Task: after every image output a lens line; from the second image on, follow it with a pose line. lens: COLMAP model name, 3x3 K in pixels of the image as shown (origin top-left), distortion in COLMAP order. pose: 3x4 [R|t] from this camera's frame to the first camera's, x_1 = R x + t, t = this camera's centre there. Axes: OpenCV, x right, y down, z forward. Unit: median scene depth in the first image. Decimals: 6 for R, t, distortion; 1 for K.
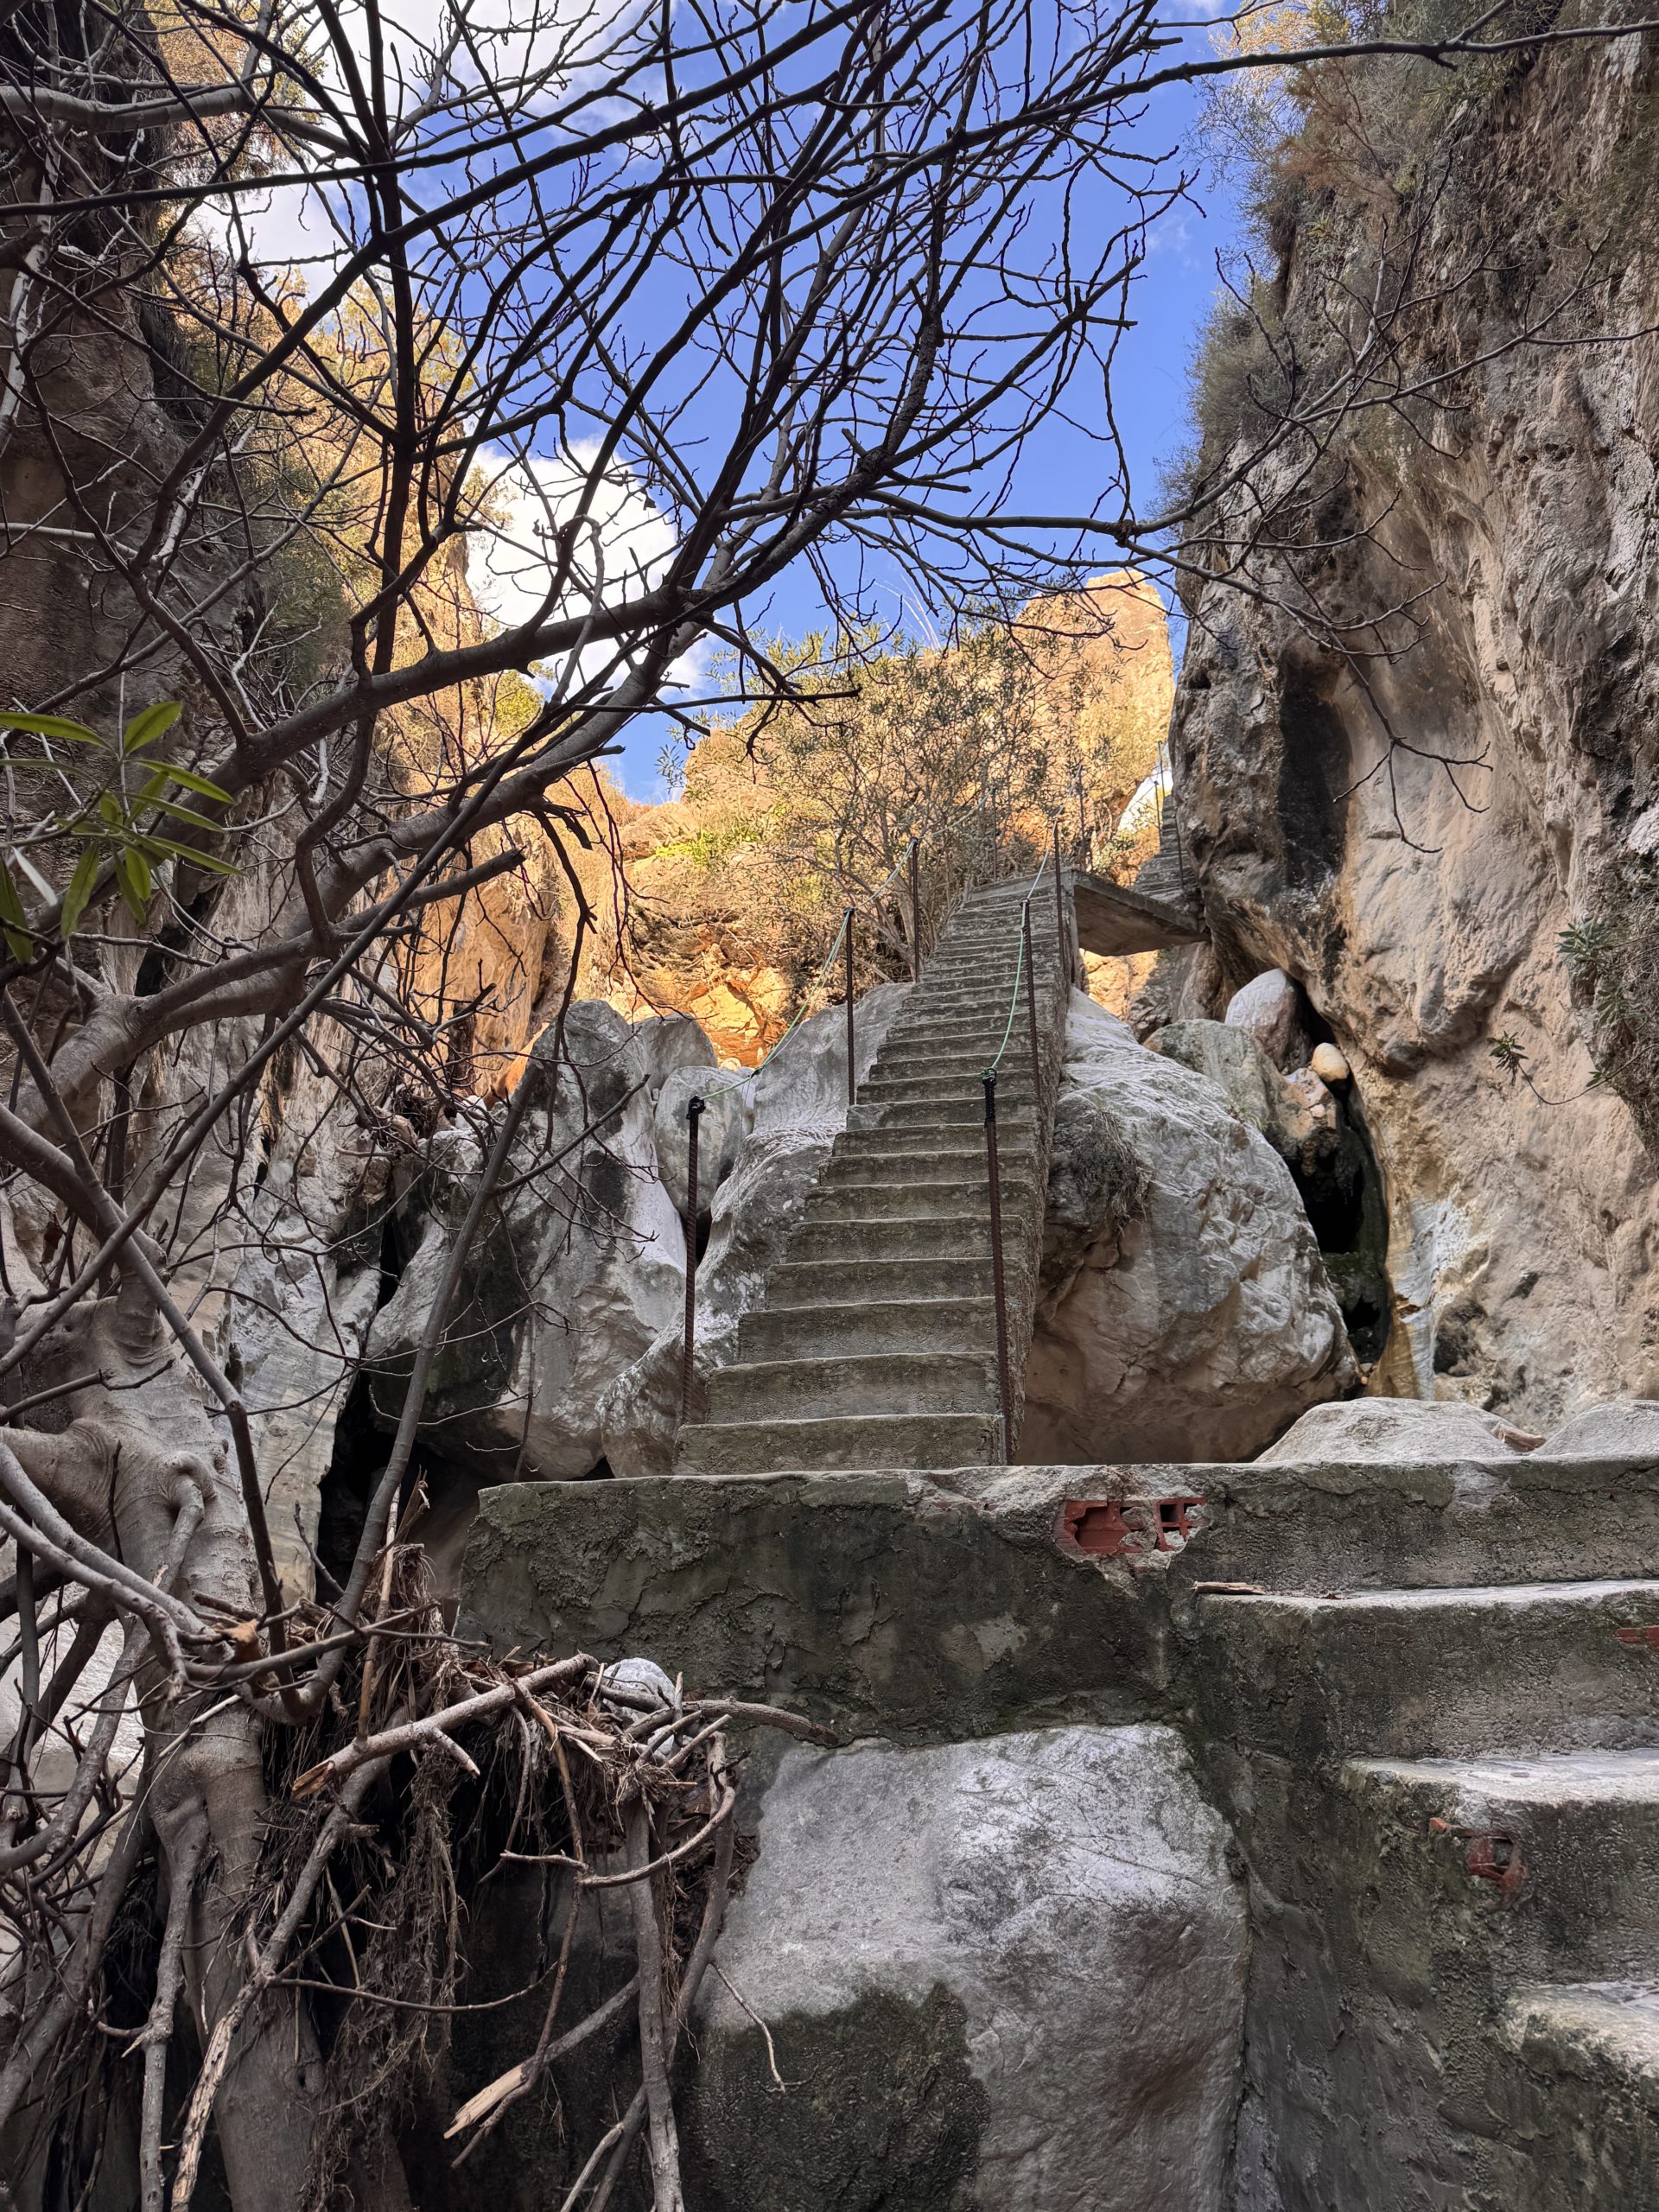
lens RADIAL K [[1525.9, 0, 812.2], [0, 1525.9, 1105.4], [0, 0, 1]] dist [0.002390, 0.004013]
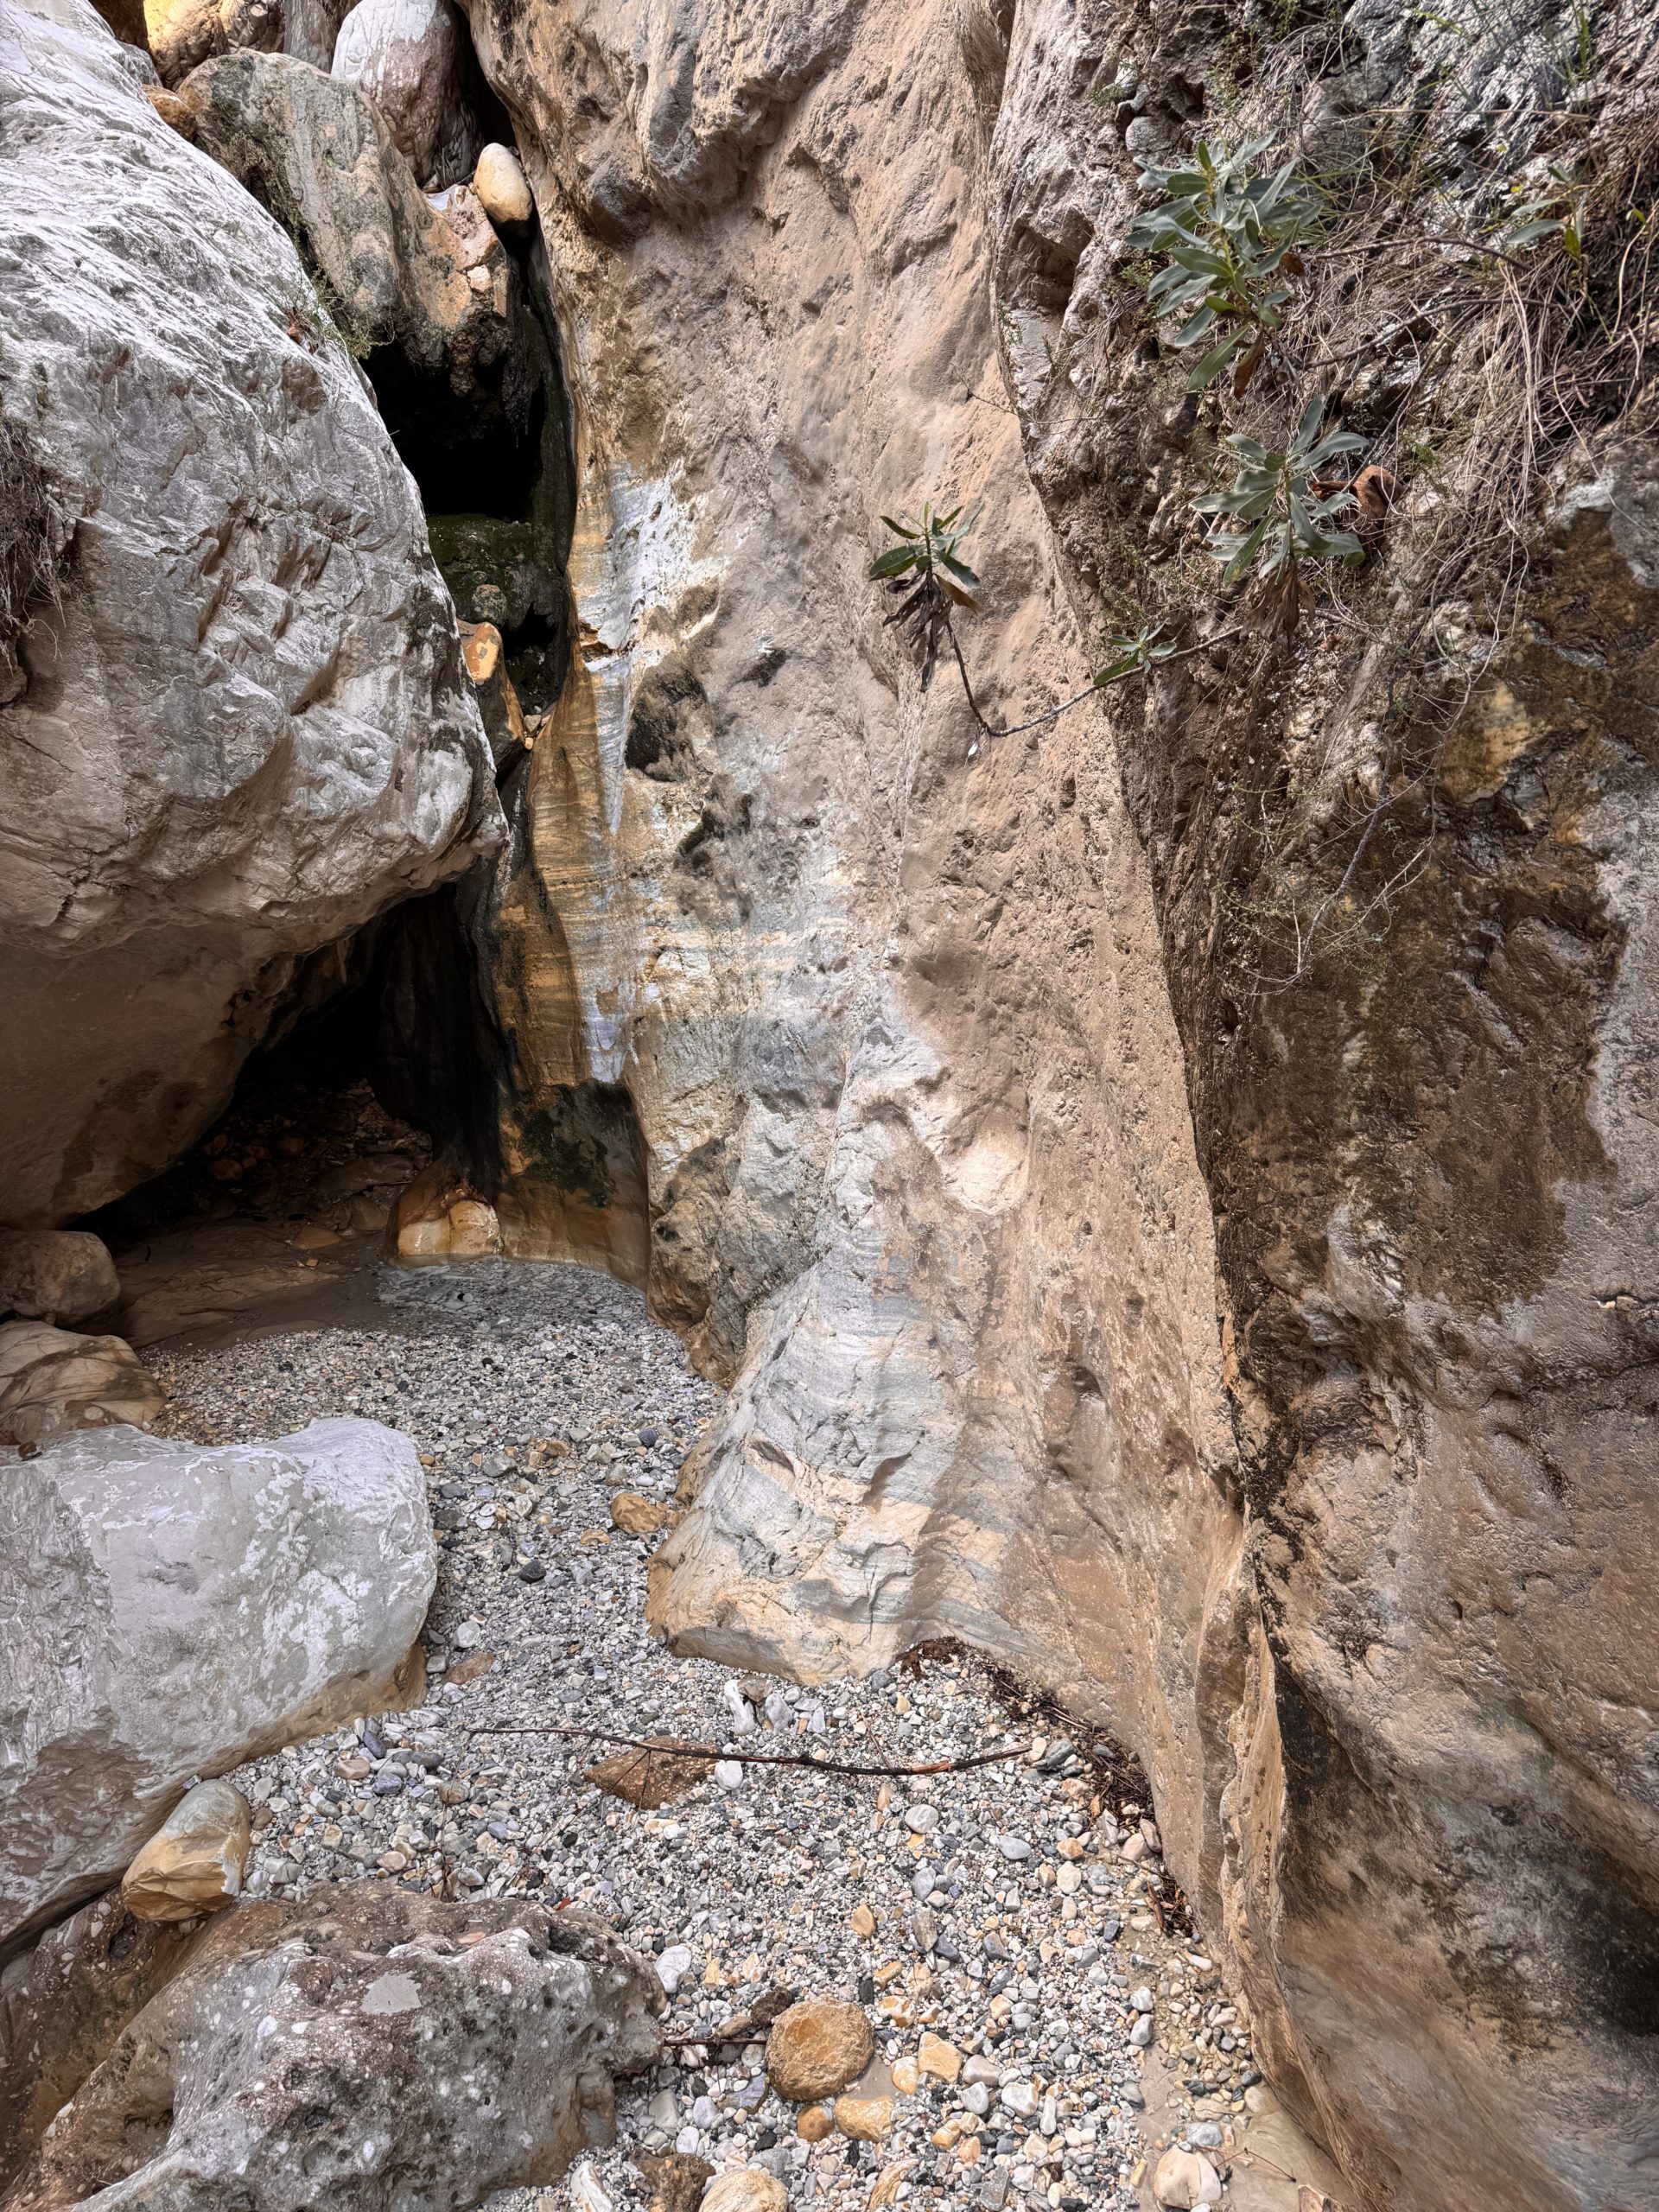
lens RADIAL K [[1525.9, 0, 812.2], [0, 1525.9, 1105.4], [0, 0, 1]] dist [0.002390, 0.004013]
pose [[0.877528, -0.131829, 0.461049, 0.140068], [-0.139151, 0.850092, 0.507919, -0.050136], [-0.458893, -0.509868, 0.727635, 0.371126]]
